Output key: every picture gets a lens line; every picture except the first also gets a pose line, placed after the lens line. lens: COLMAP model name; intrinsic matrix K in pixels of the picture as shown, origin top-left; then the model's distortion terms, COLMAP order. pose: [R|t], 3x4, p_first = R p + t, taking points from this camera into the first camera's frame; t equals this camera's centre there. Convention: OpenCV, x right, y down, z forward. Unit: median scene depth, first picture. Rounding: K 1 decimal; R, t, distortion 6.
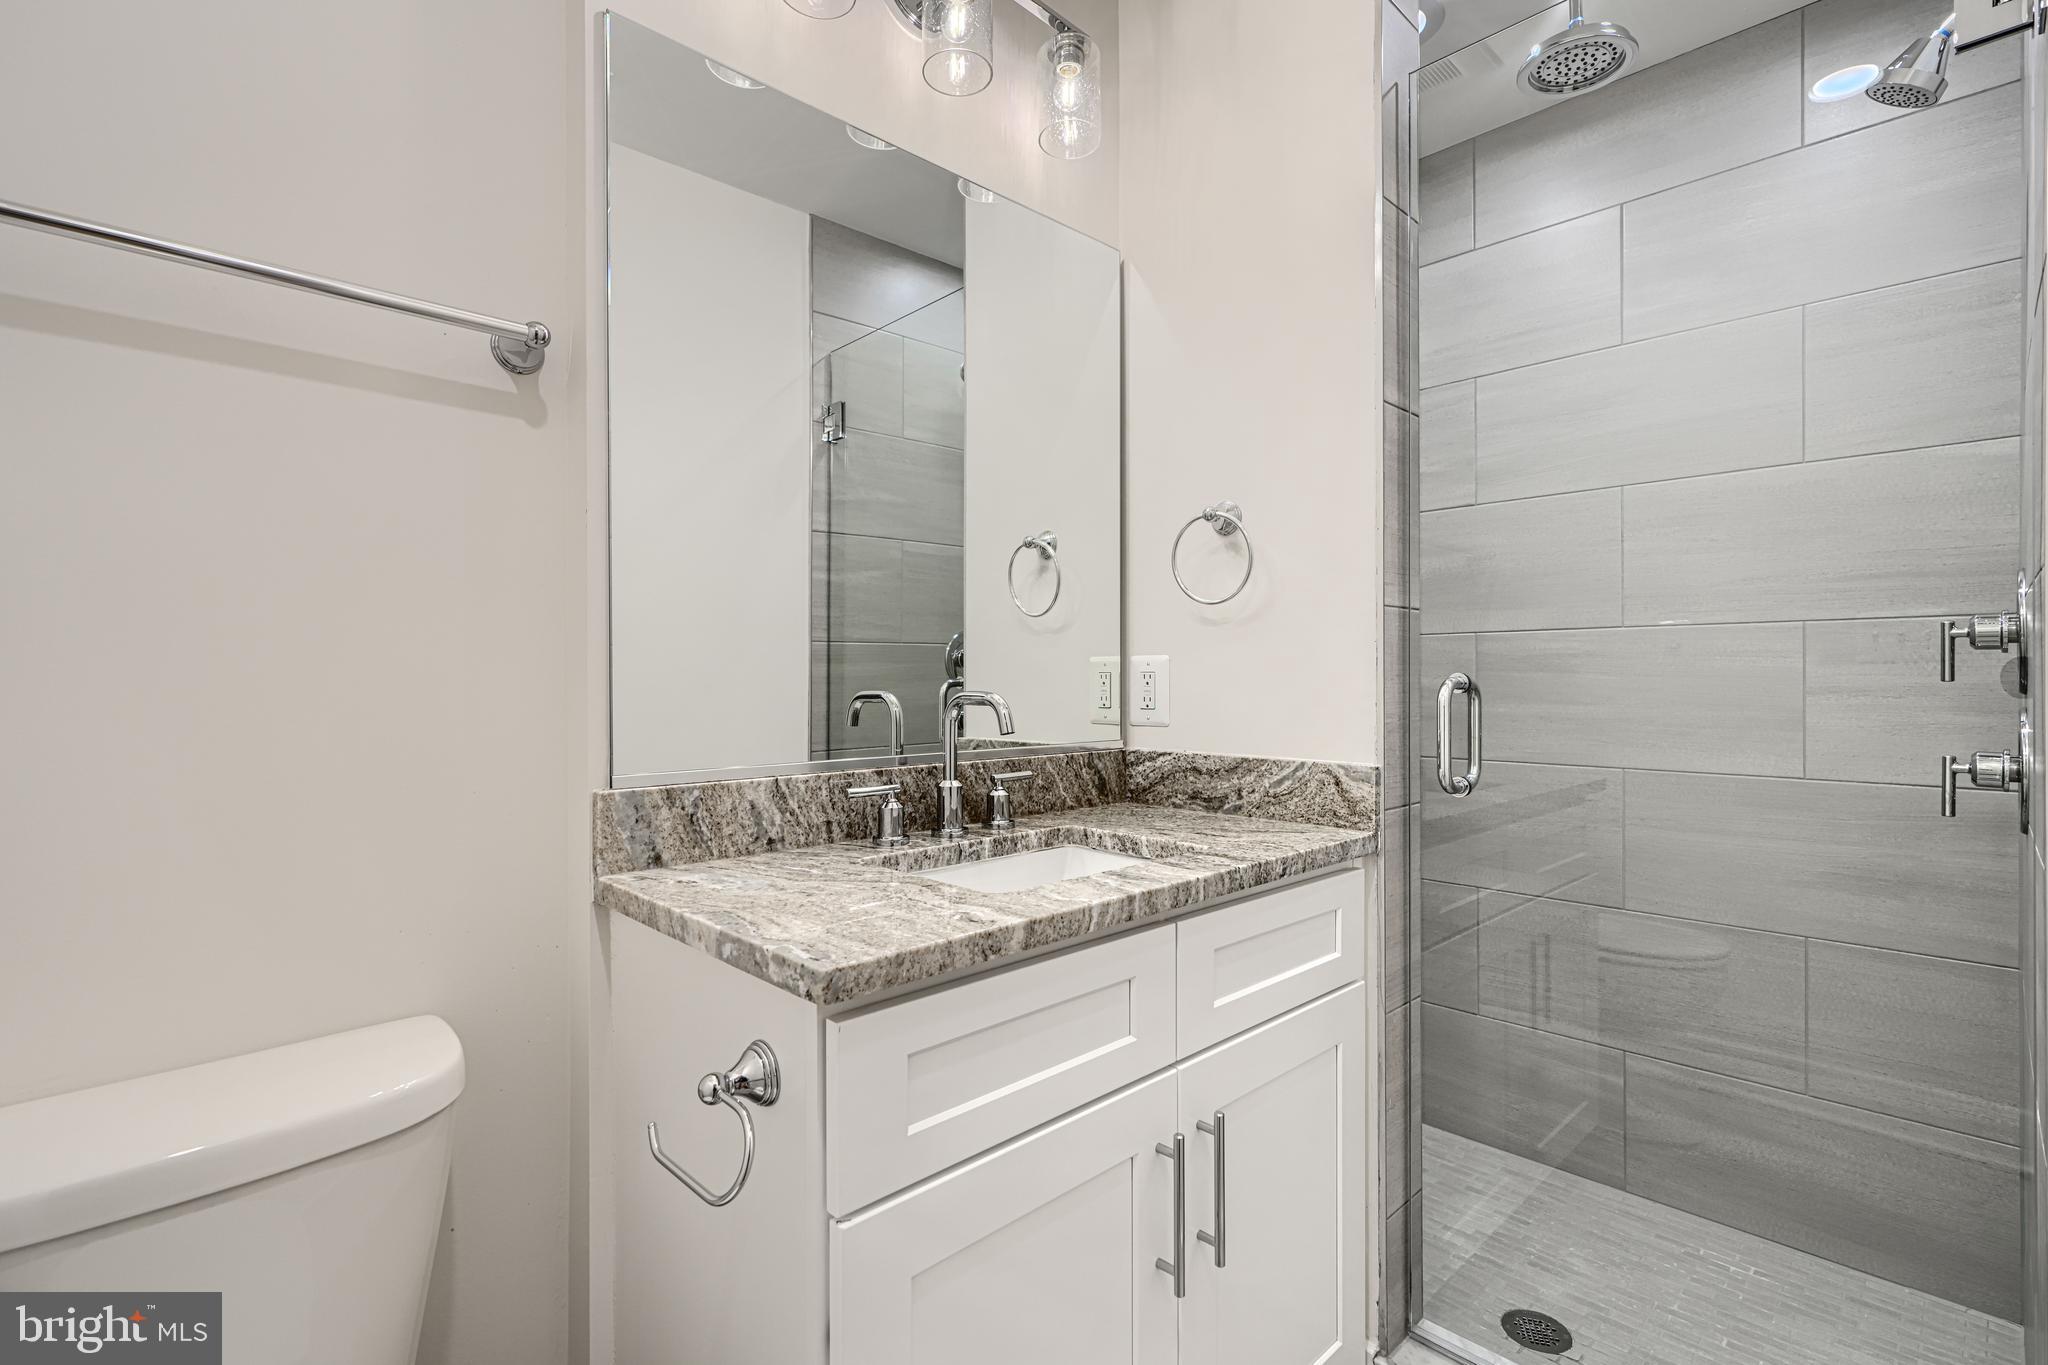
lens RADIAL K [[931.7, 0, 1019.5], [0, 931.7, 697.6], [0, 0, 1]] dist [0.000942, 0.000438]
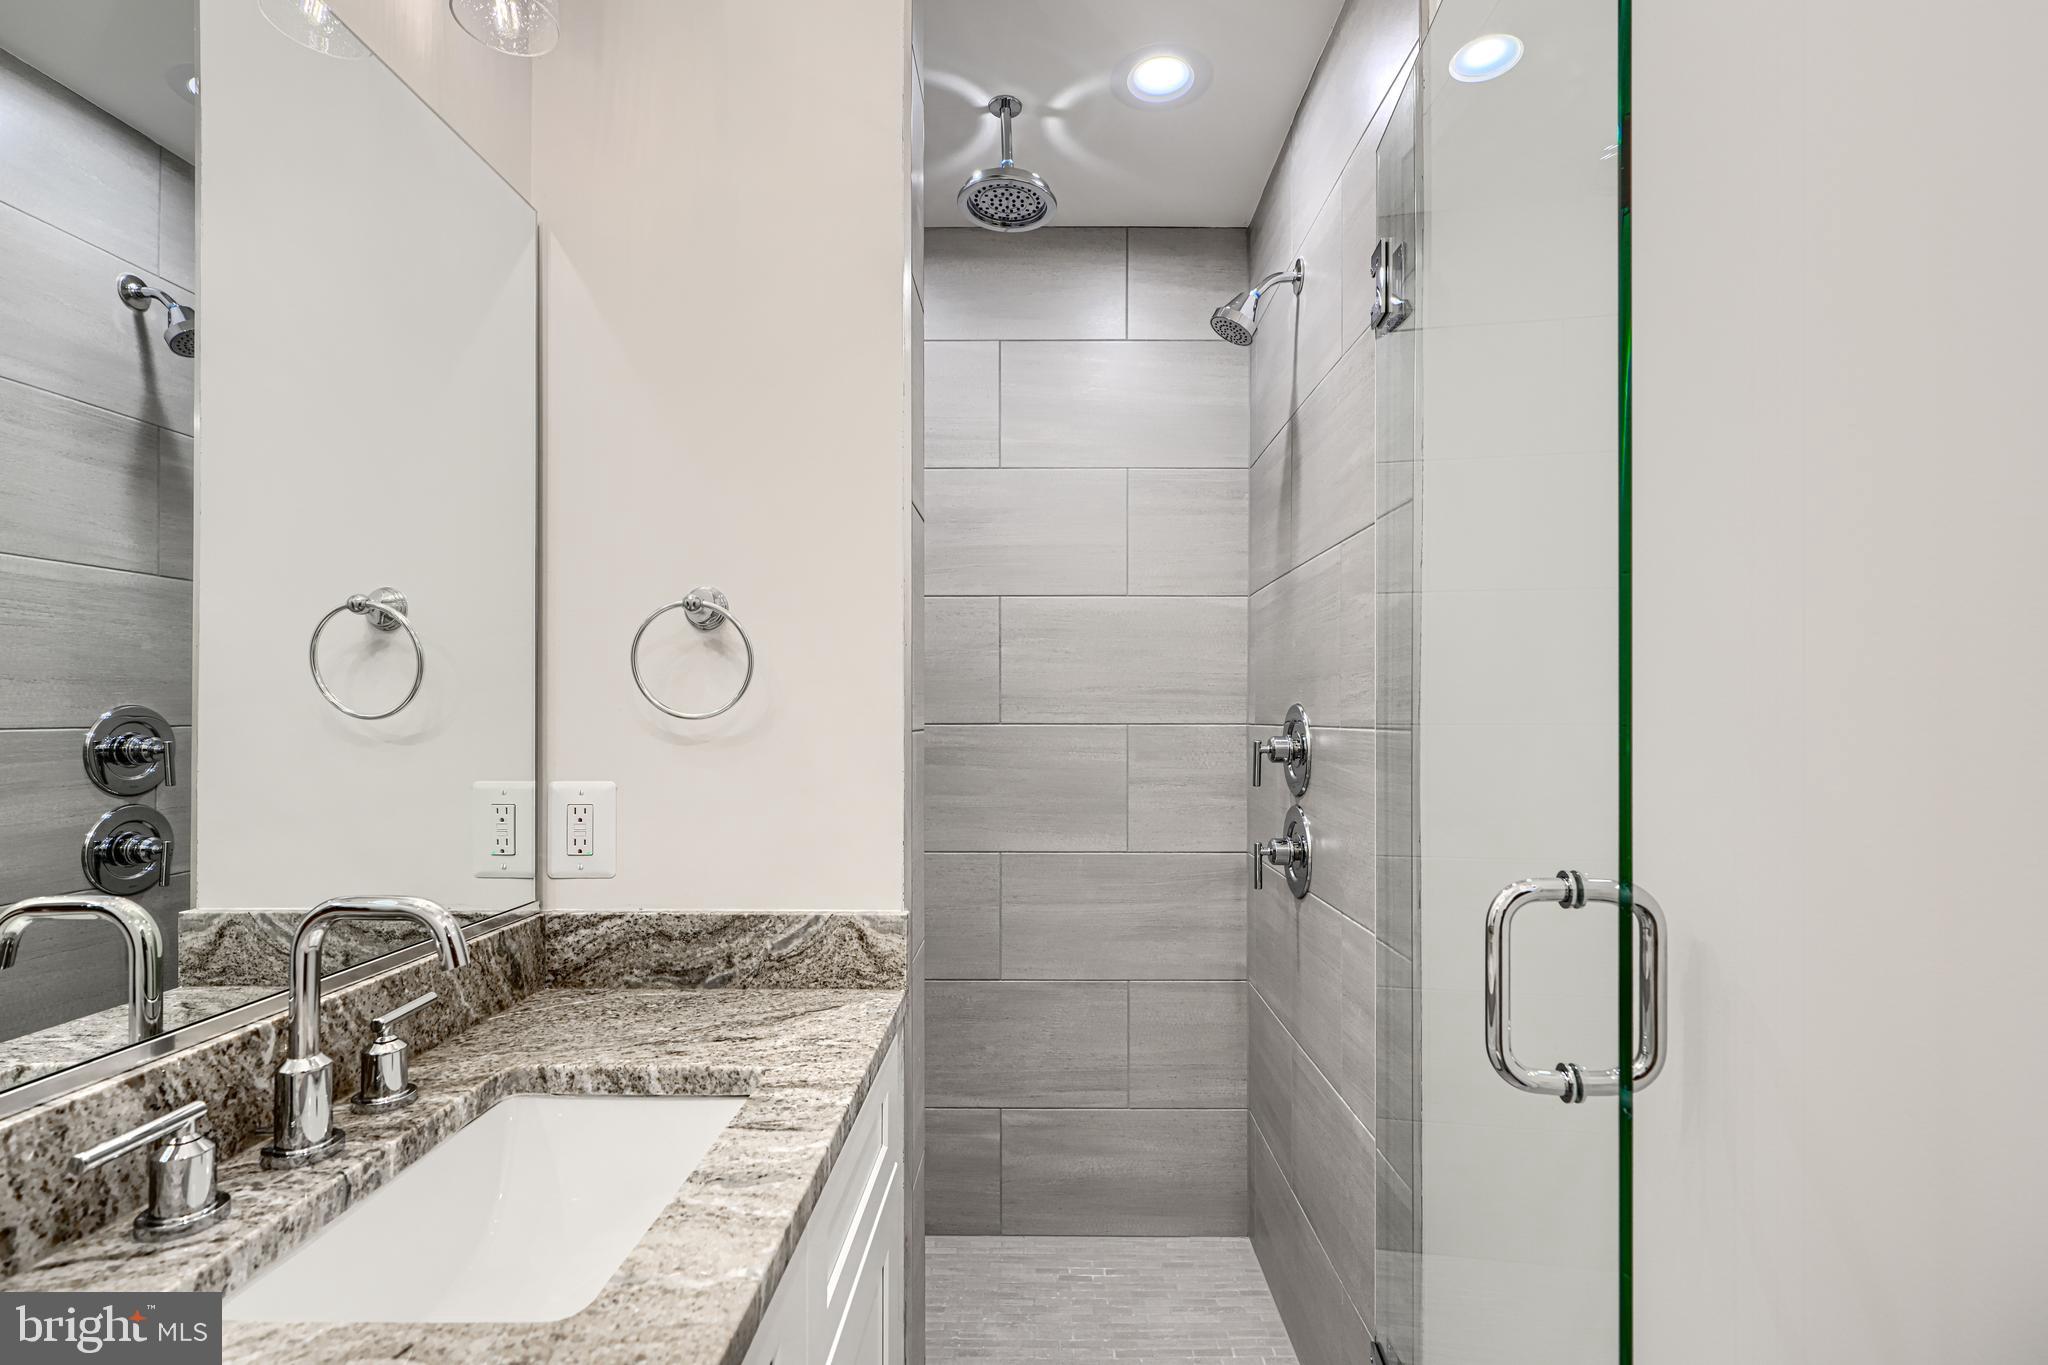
lens RADIAL K [[934.7, 0, 1025.1], [0, 934.7, 723.5], [0, 0, 1]] dist [-0.002299, 0.001144]
pose [[0.703612, -0.004735, 0.710569, -0.143967], [0.013968, 0.999877, -0.007169, -0.085696], [-0.710447, 0.014969, 0.703591, 0.258675]]
